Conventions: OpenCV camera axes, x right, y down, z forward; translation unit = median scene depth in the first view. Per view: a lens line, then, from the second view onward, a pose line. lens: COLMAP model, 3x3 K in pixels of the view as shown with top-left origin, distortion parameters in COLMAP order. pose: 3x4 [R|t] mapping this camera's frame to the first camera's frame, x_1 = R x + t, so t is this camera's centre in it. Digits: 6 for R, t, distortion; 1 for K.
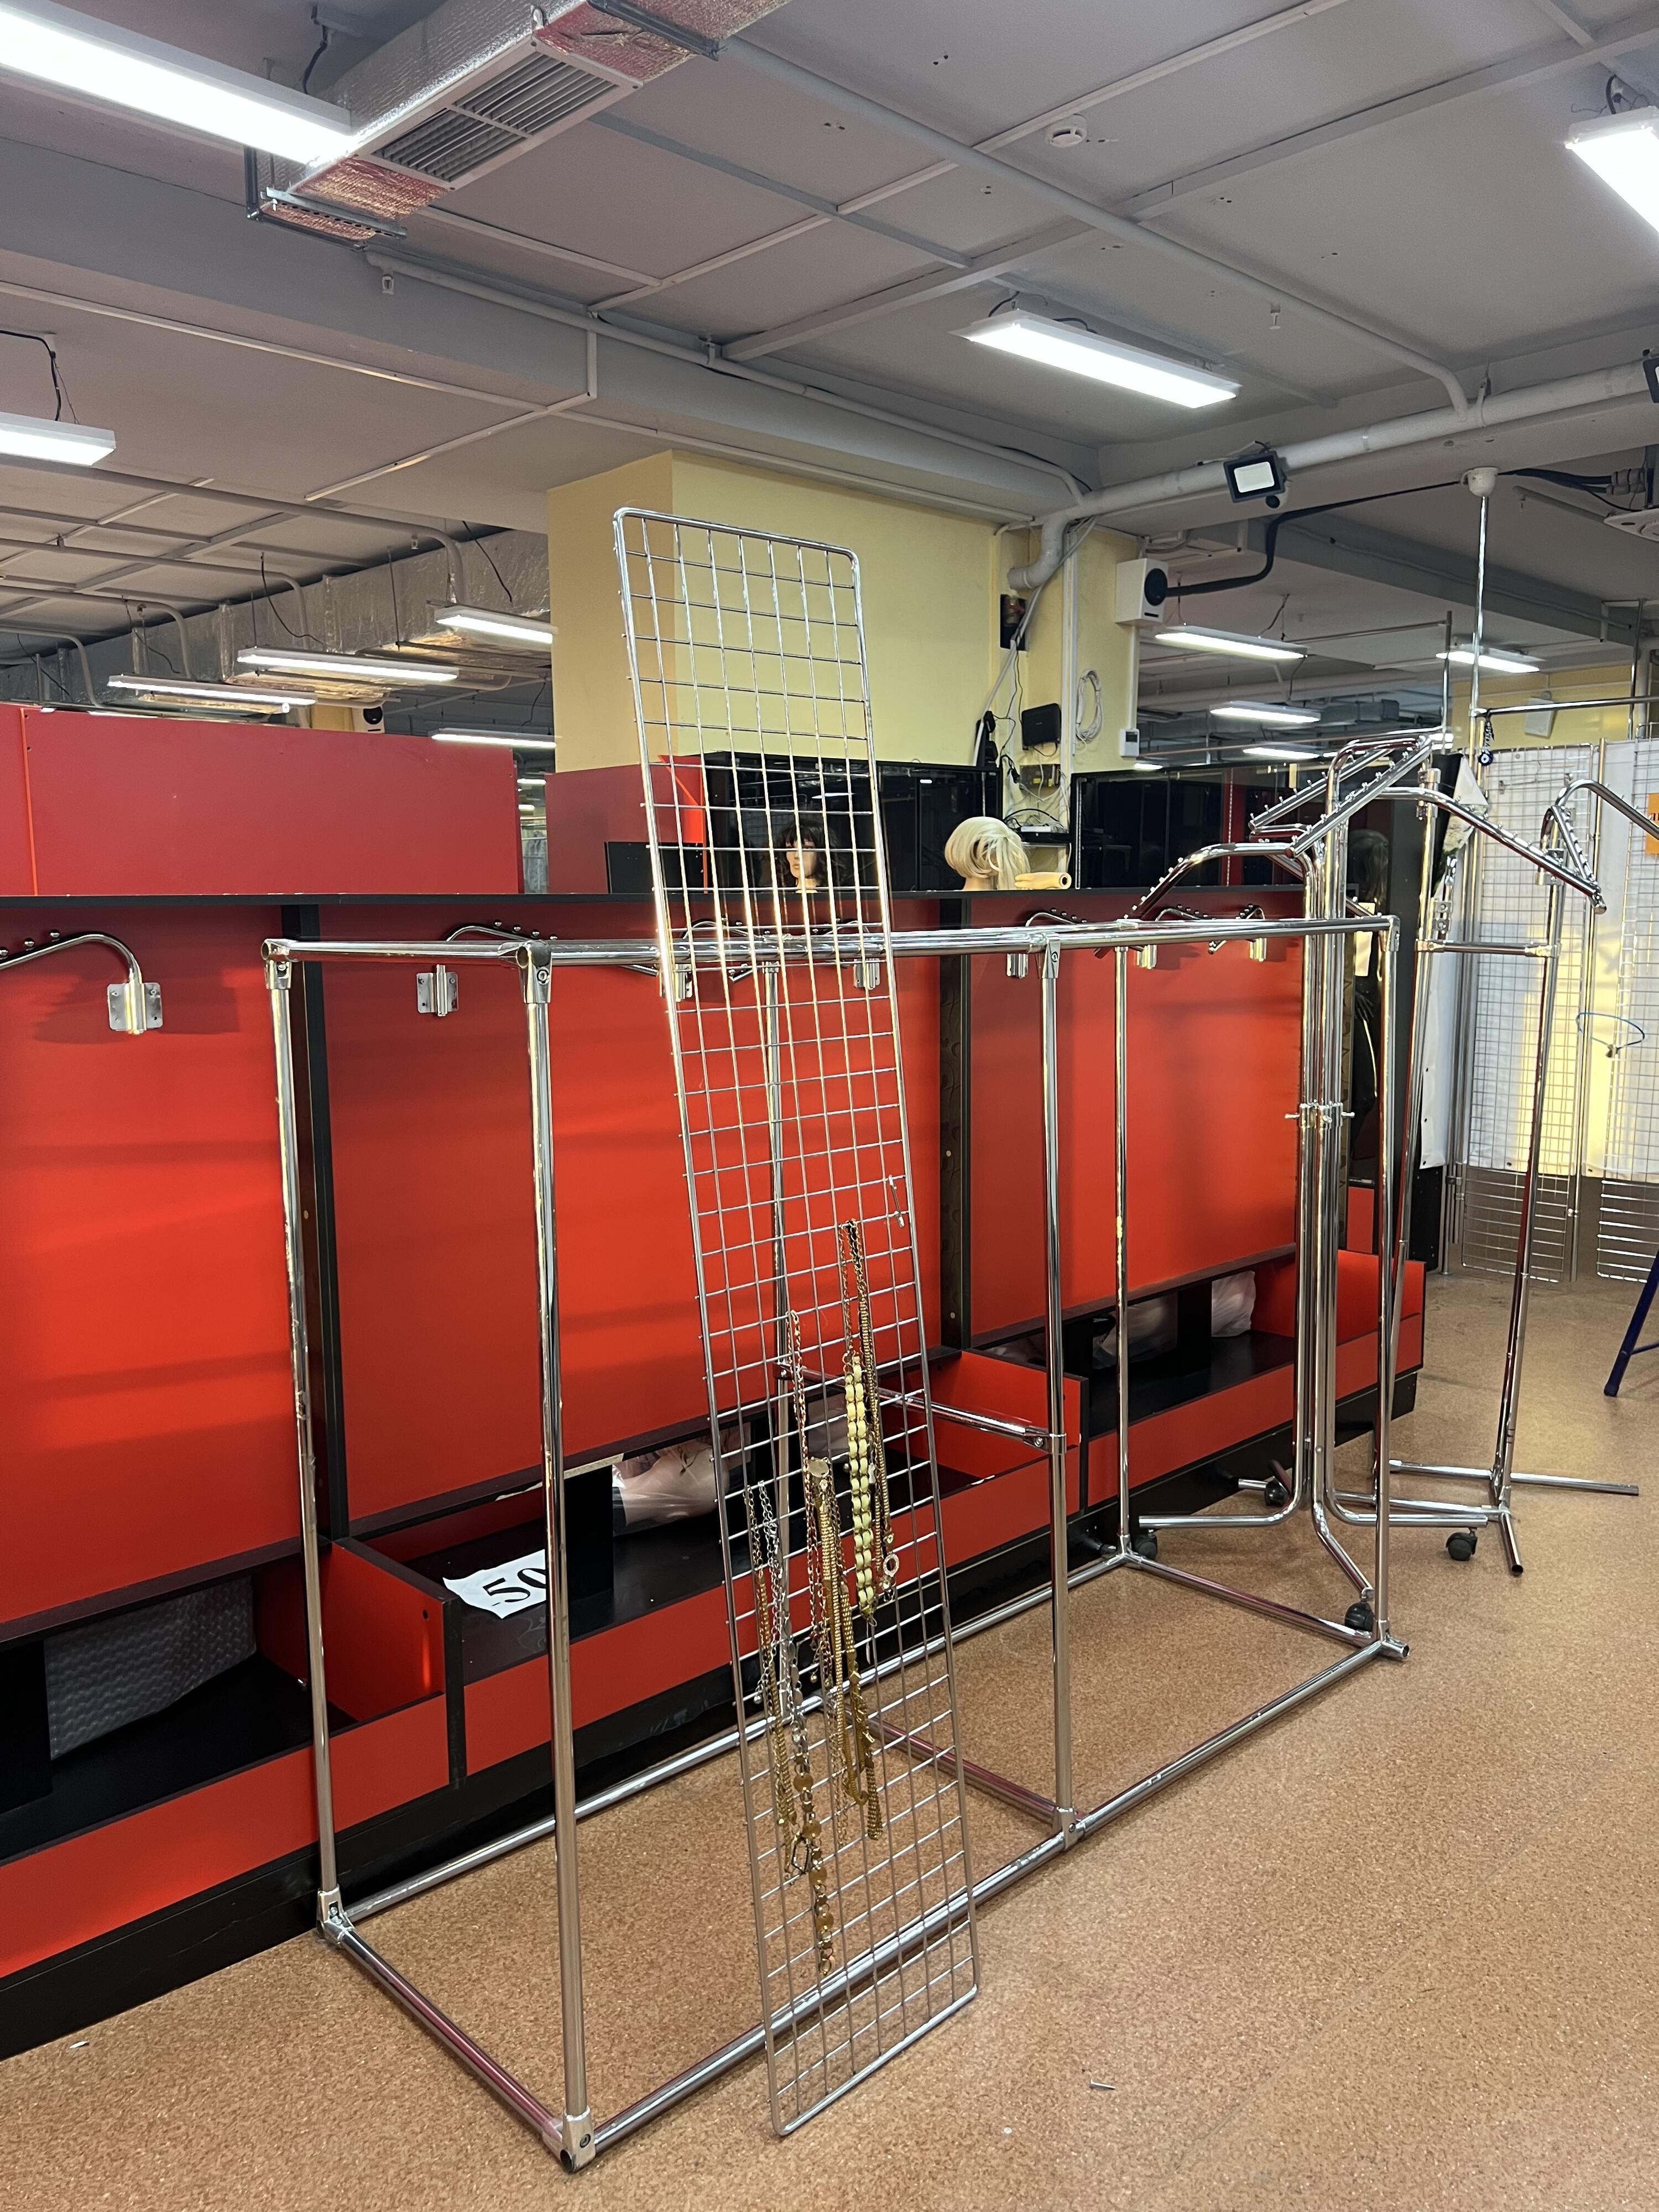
lens RADIAL K [[1676.5, 0, 829.5], [0, 1676.5, 1106.0], [0, 0, 1]] dist [0.009187, 0.003029]
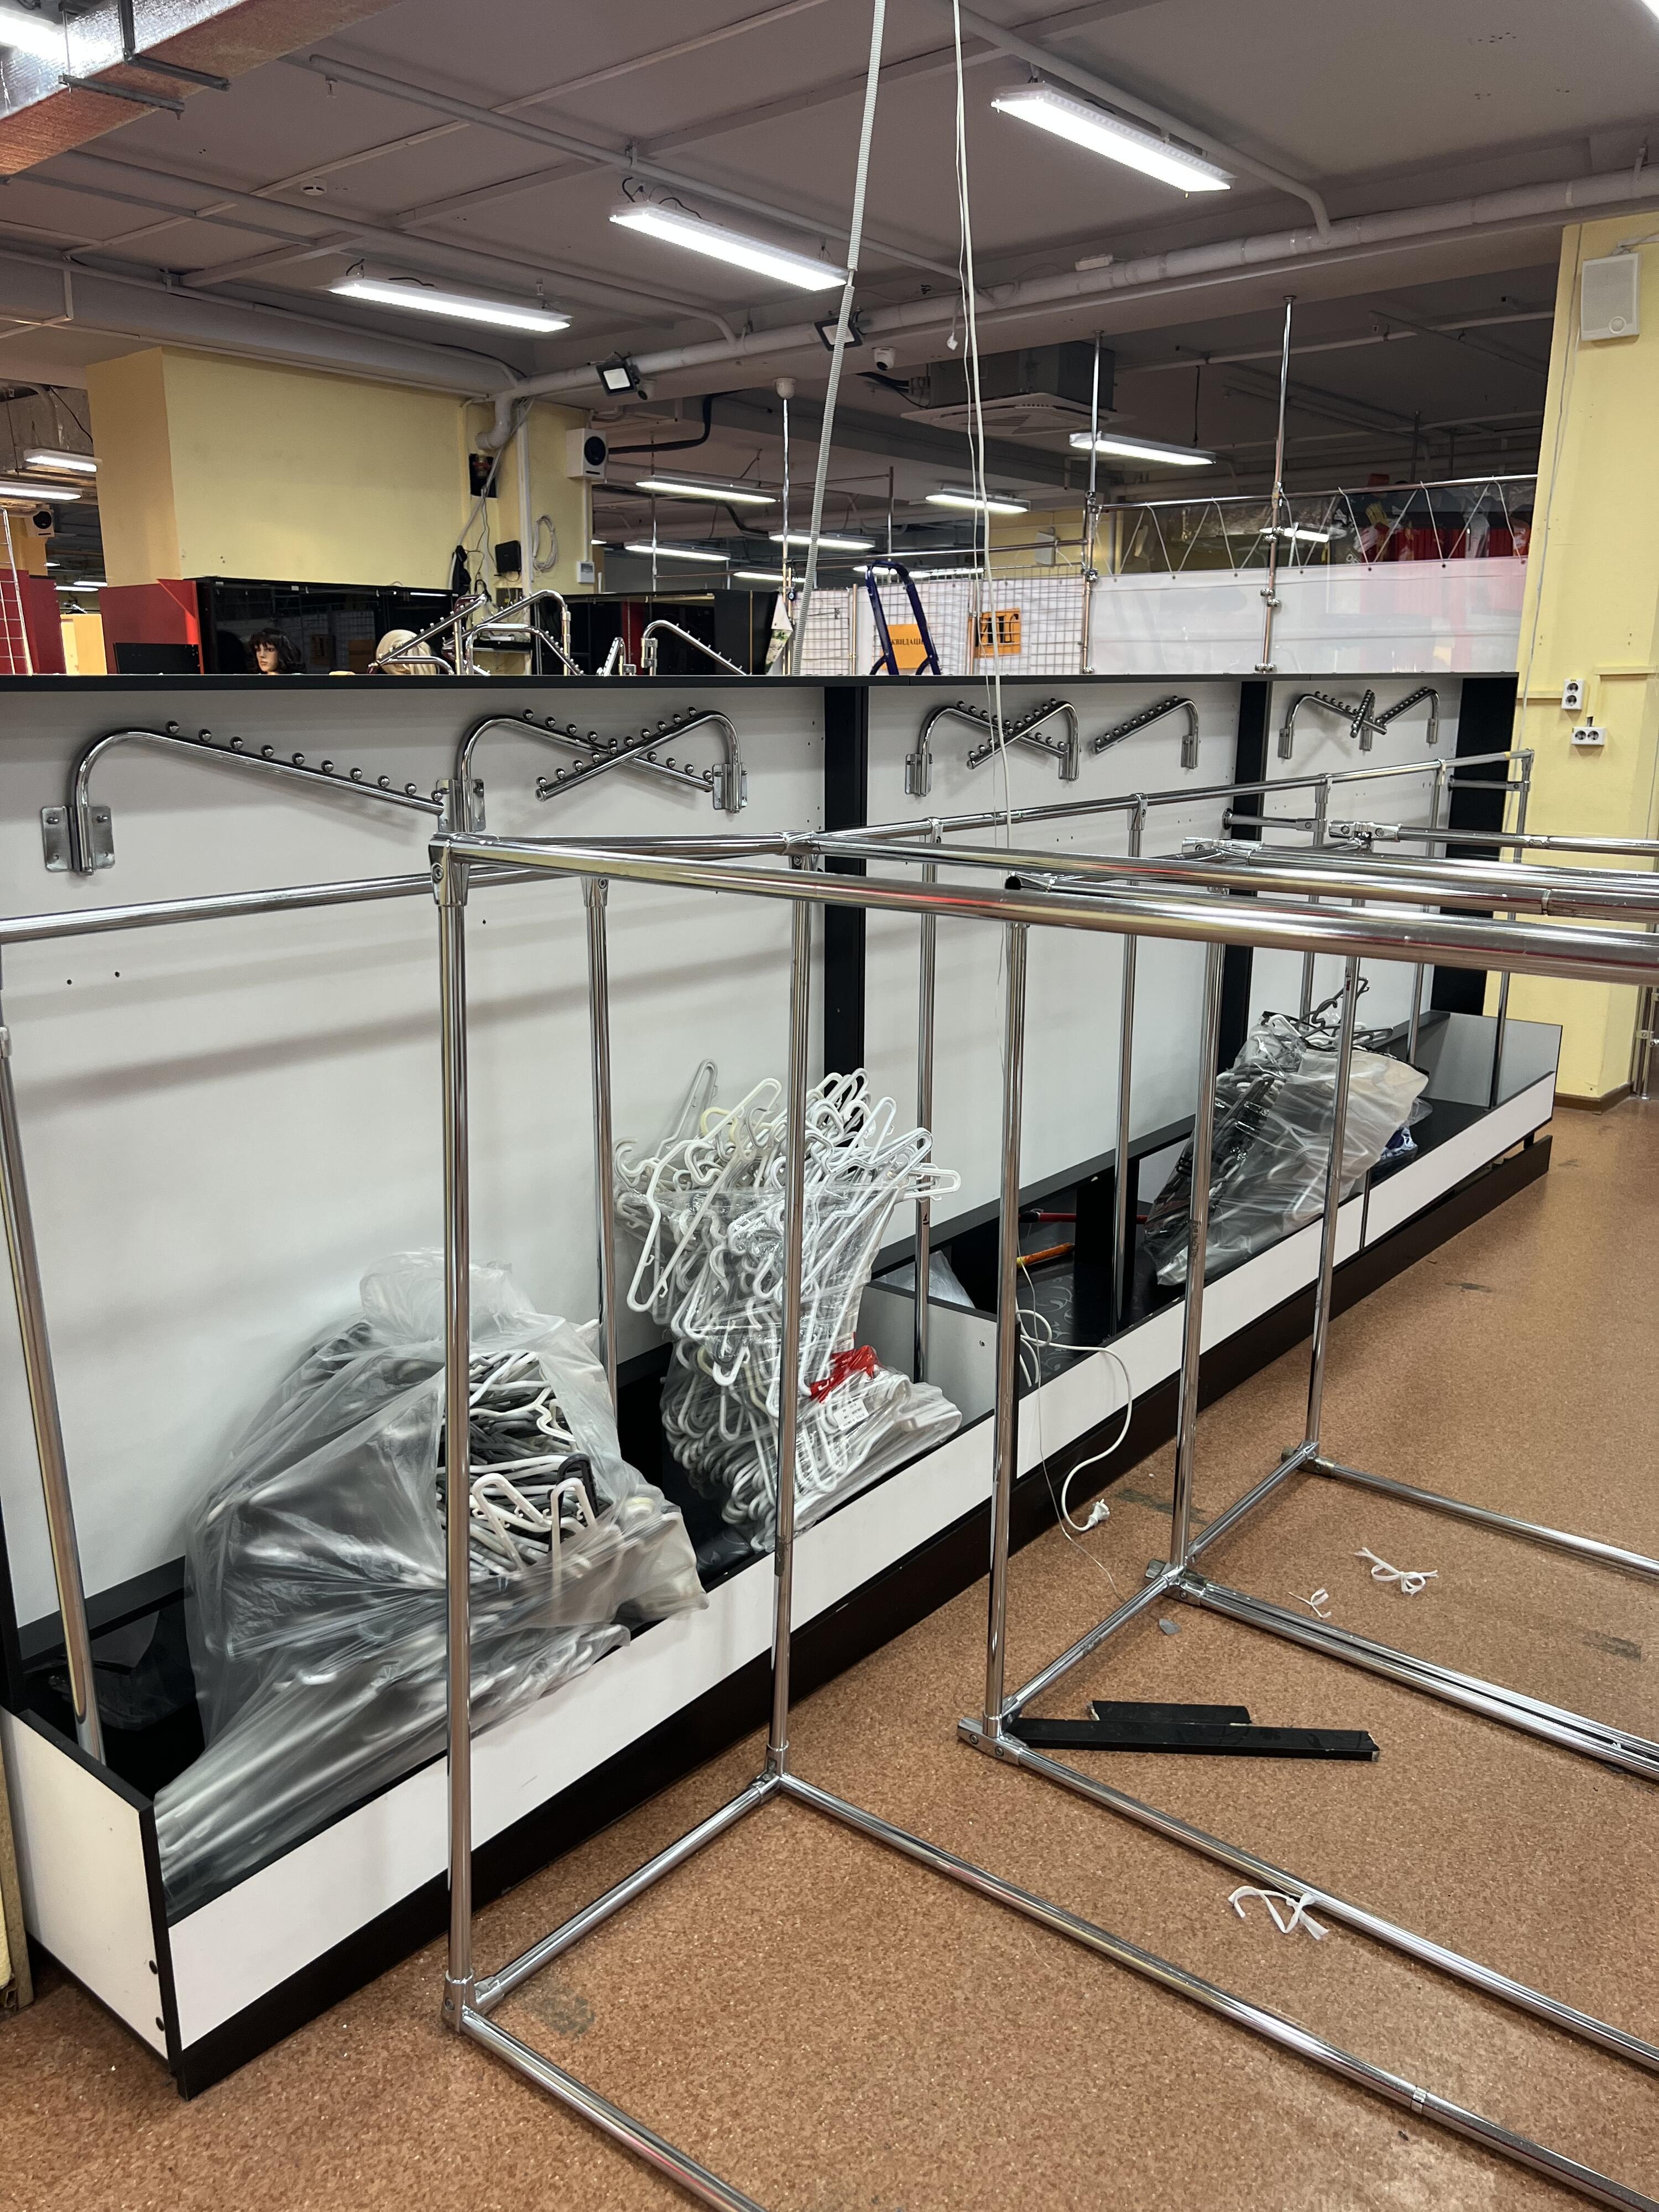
lens RADIAL K [[1676.5, 0, 829.5], [0, 1676.5, 1106.0], [0, 0, 1]] dist [0.009187, 0.003029]
pose [[0.995755, -0.005122, 0.091904, 0.256765], [-0.005470, 0.993393, 0.114628, 0.048198], [-0.091884, -0.114644, 0.989148, -0.376604]]
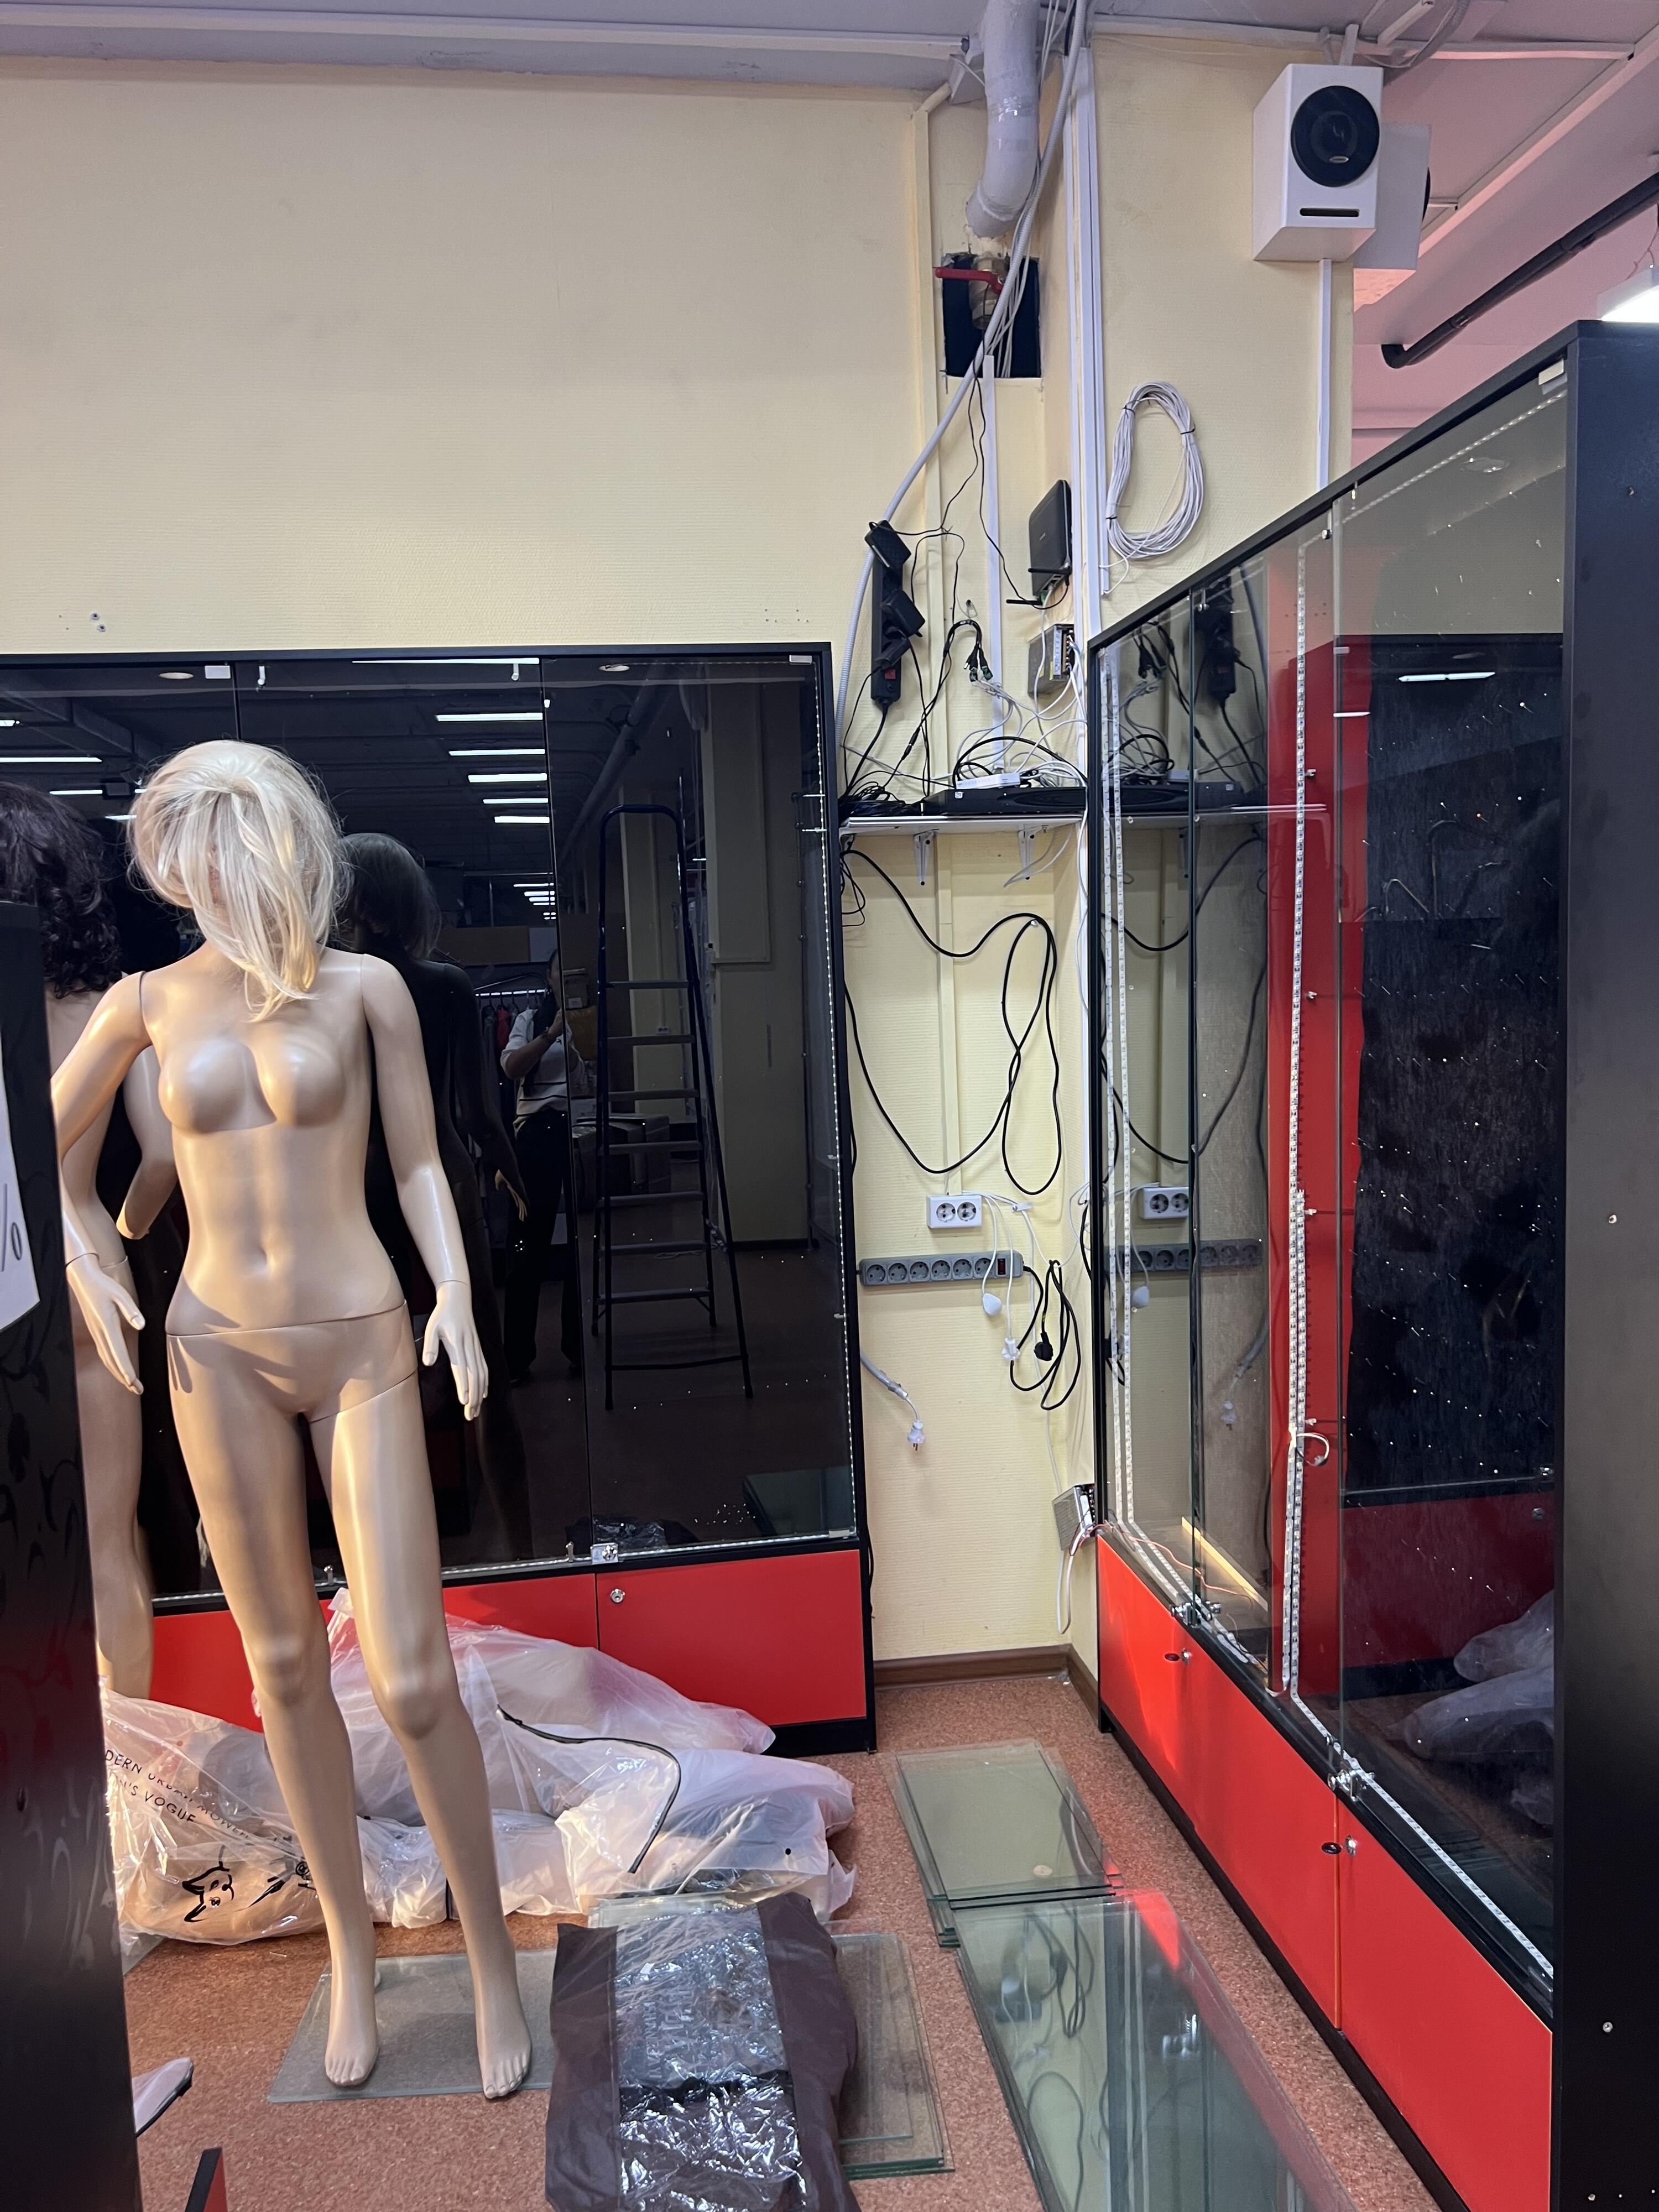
lens RADIAL K [[1676.5, 0, 829.5], [0, 1676.5, 1106.0], [0, 0, 1]] dist [0.009187, 0.003029]
pose [[0.804772, 0.029757, -0.592838, 0.341678], [-0.045510, 0.998896, -0.011640, -0.076778], [0.591837, 0.036347, 0.805238, 0.636602]]
